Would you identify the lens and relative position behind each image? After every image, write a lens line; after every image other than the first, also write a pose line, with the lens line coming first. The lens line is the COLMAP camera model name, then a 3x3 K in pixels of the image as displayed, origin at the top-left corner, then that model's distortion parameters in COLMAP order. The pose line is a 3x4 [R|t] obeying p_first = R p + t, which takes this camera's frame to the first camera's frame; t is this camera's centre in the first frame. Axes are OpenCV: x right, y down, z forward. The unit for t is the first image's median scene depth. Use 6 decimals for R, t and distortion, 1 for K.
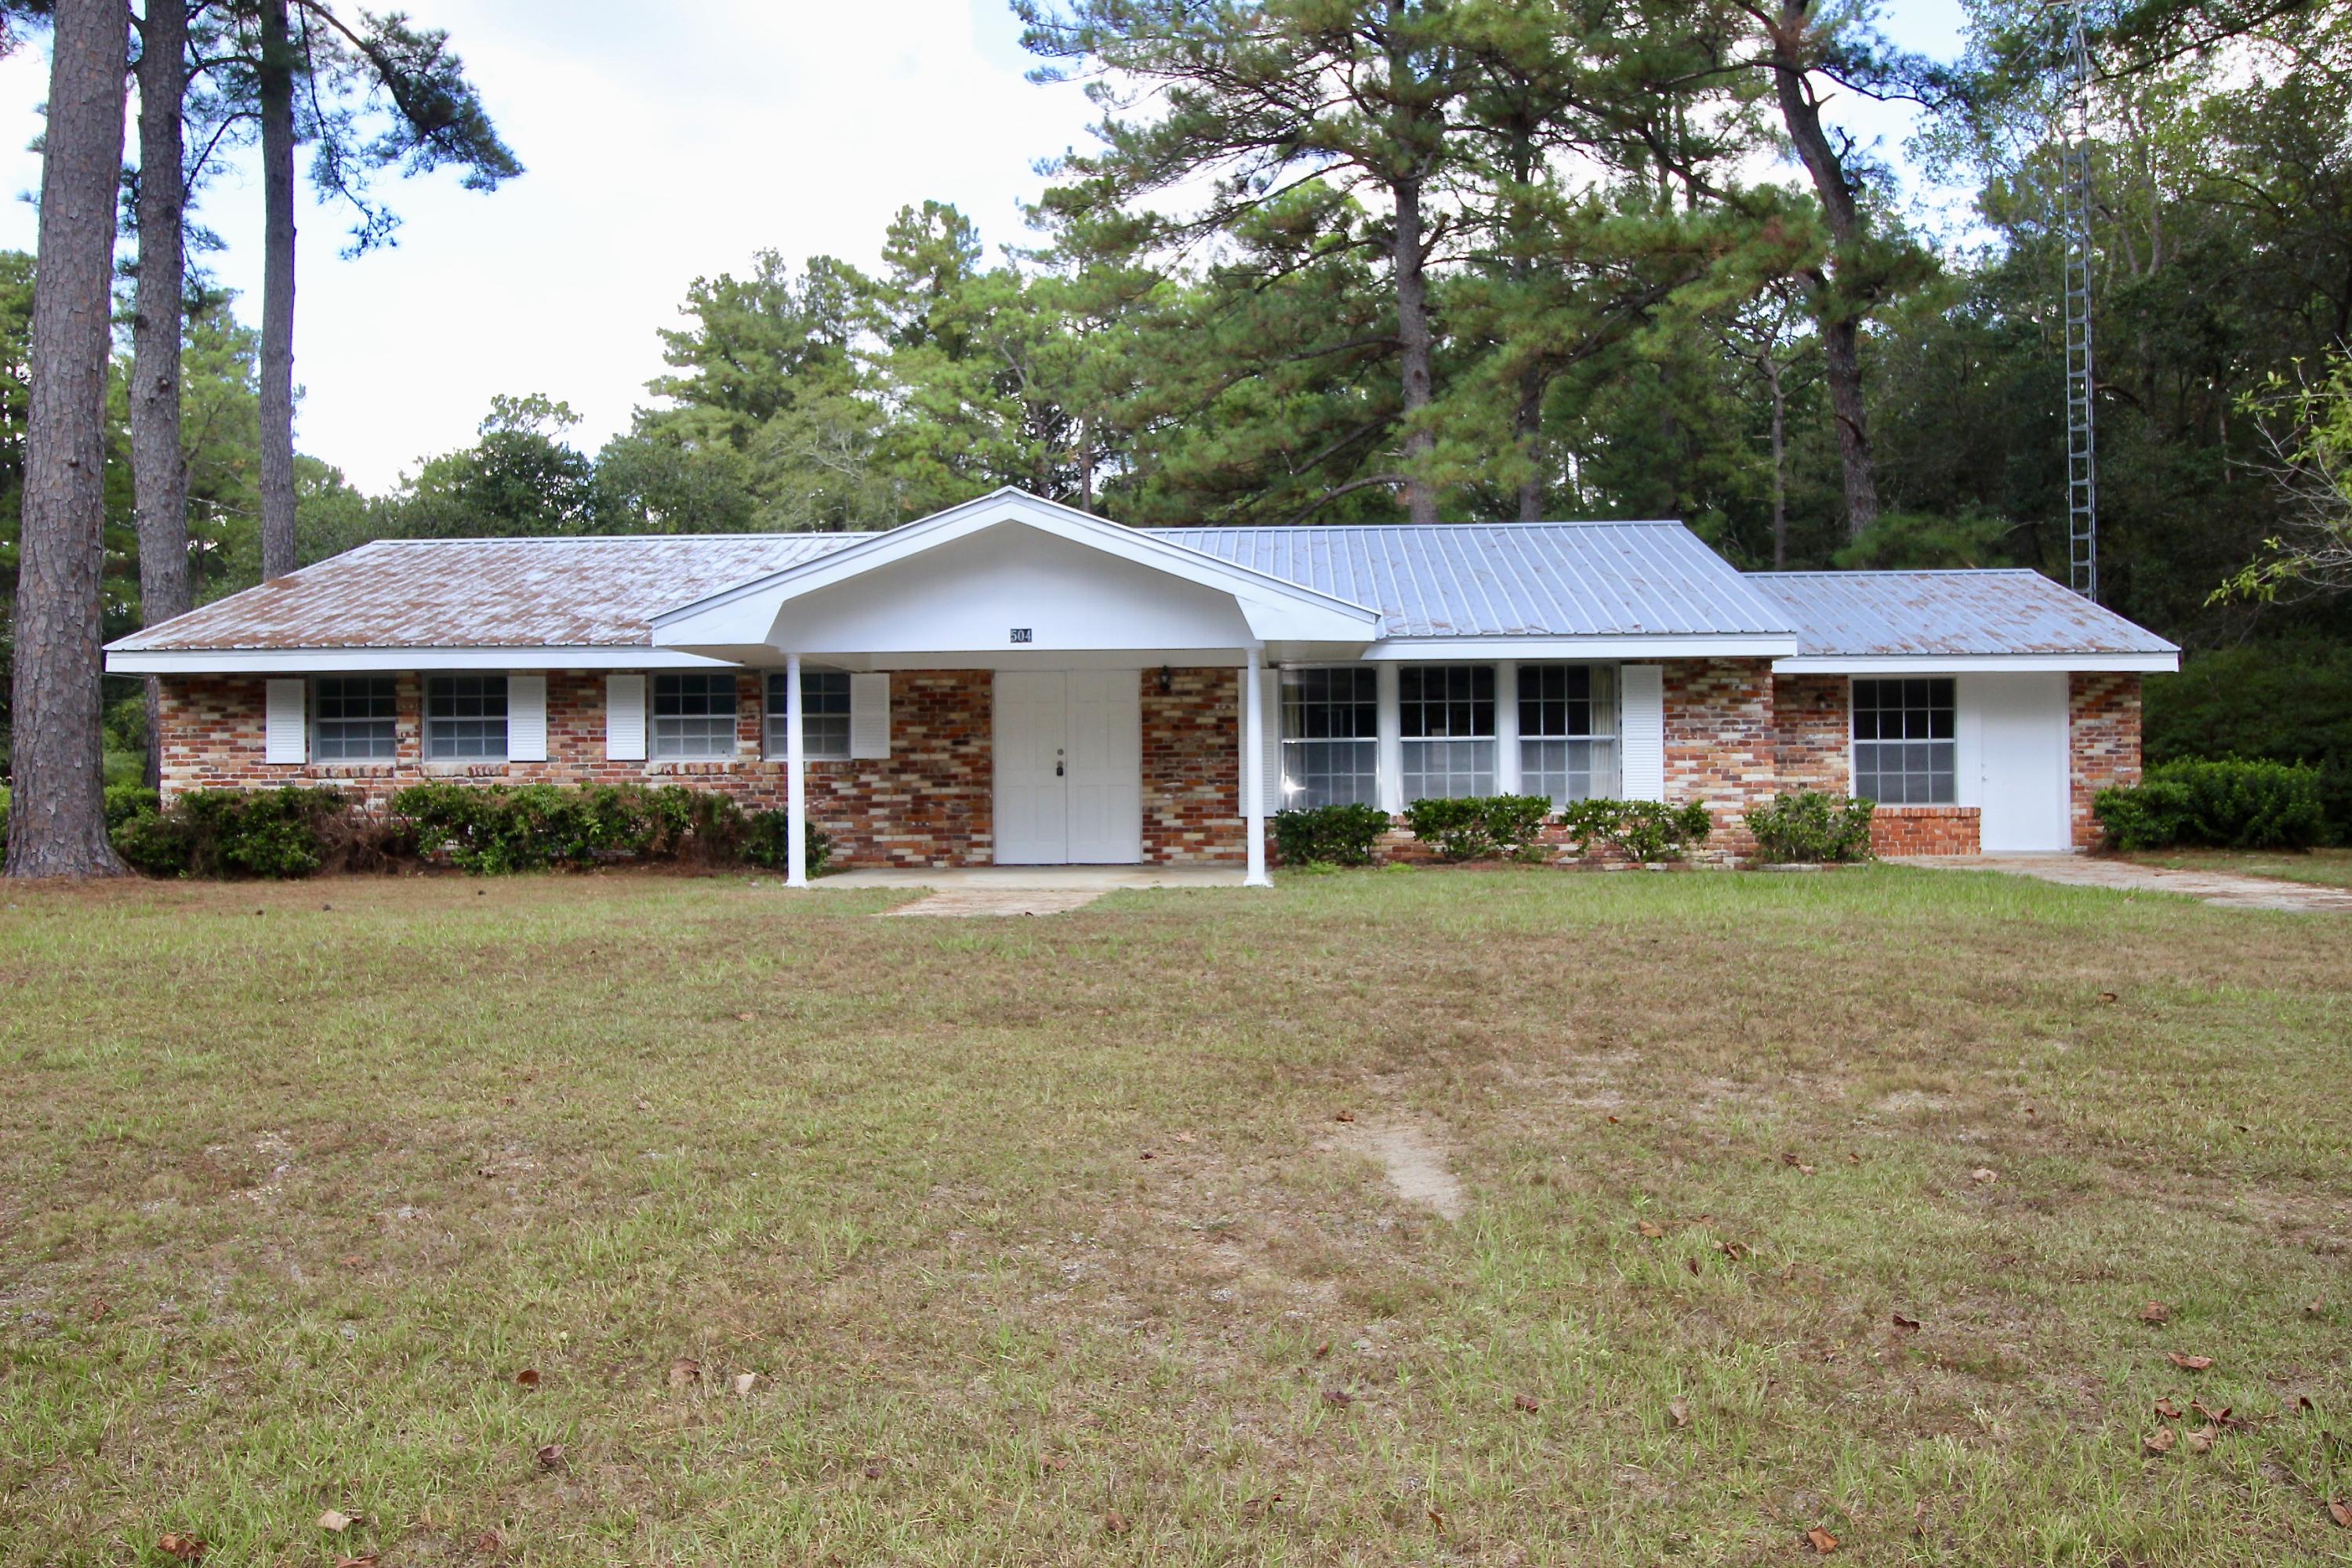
lens RADIAL K [[1844.8, 0, 1176.0], [0, 1844.8, 784.0], [0, 0, 1]] dist [0.014252, -0.007675]
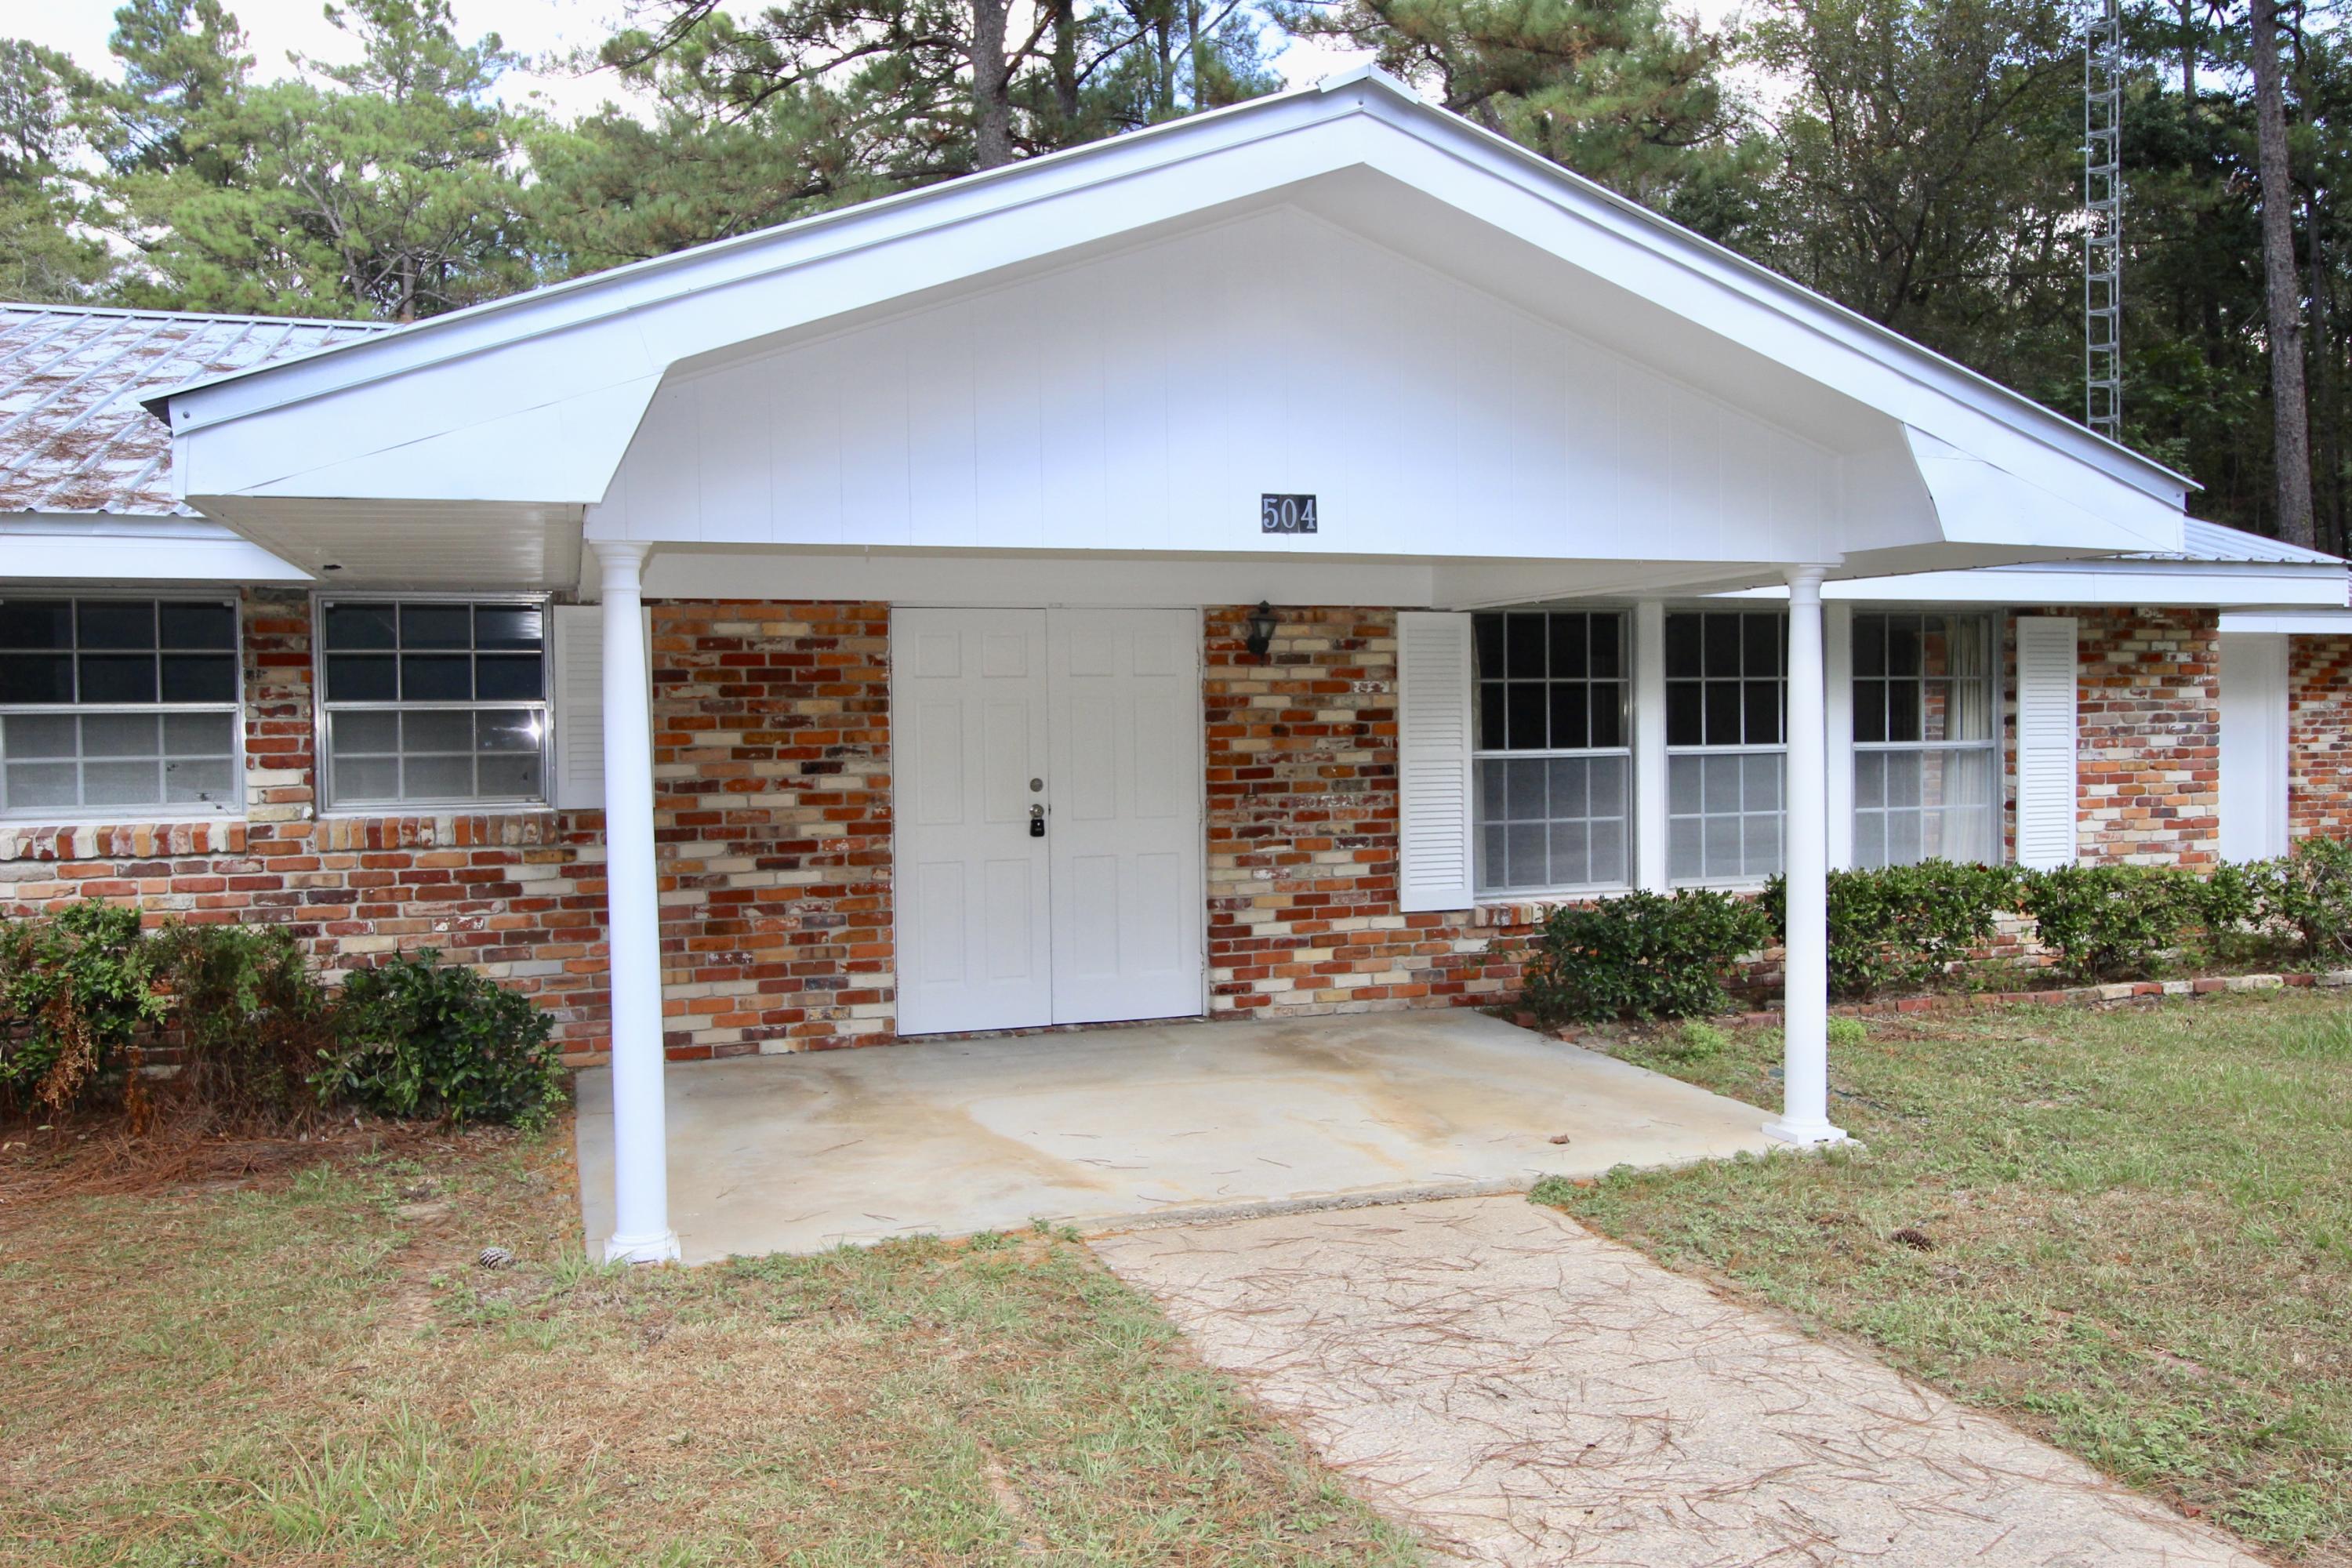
lens RADIAL K [[1844.8, 0, 1176.0], [0, 1844.8, 784.0], [0, 0, 1]] dist [0.014252, -0.007675]
pose [[0.927244, -0.017134, 0.374065, -0.202564], [0.004675, 0.999404, 0.034189, -0.033122], [-0.374428, -0.029953, 0.926772, 0.560611]]
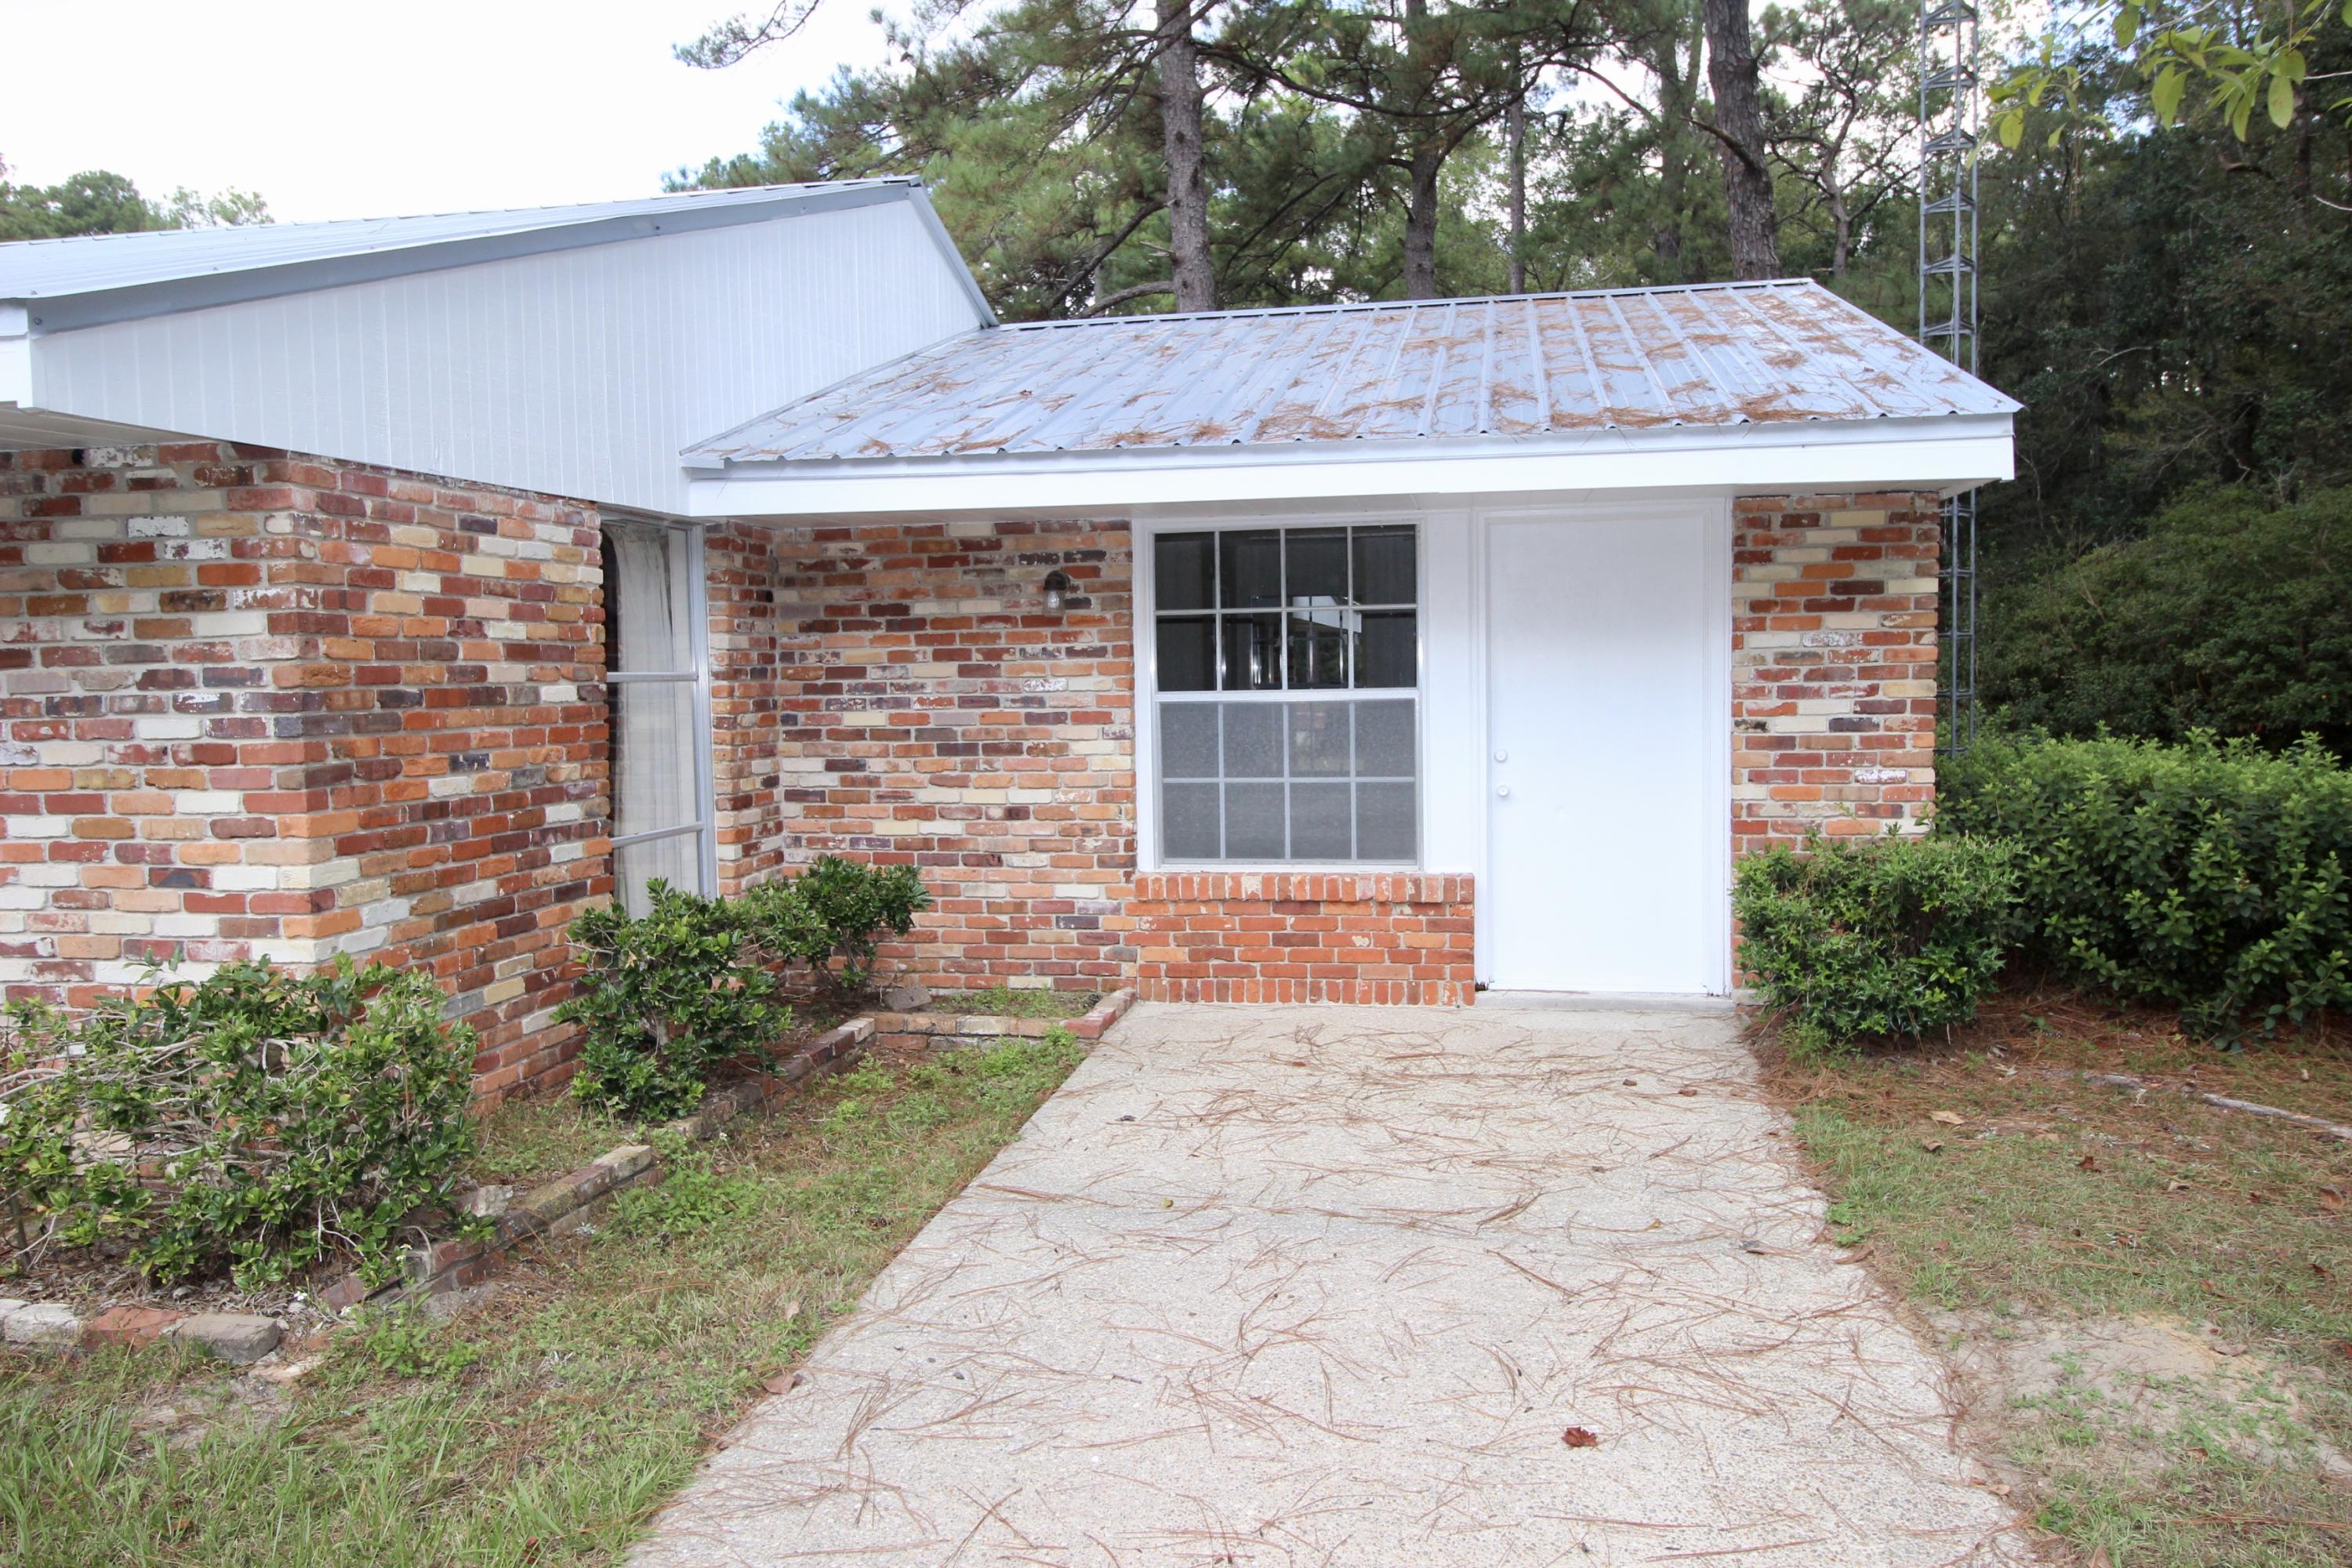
lens RADIAL K [[1634.9, 0, 1186.5], [0, 1634.9, 777.3], [0, 0, 1]] dist [0.003495, -0.000128]
pose [[0.991374, 0.000212, -0.131063, 0.471935], [0.008875, 0.997595, 0.068748, -0.033343], [0.130762, -0.069318, 0.988987, 0.757422]]
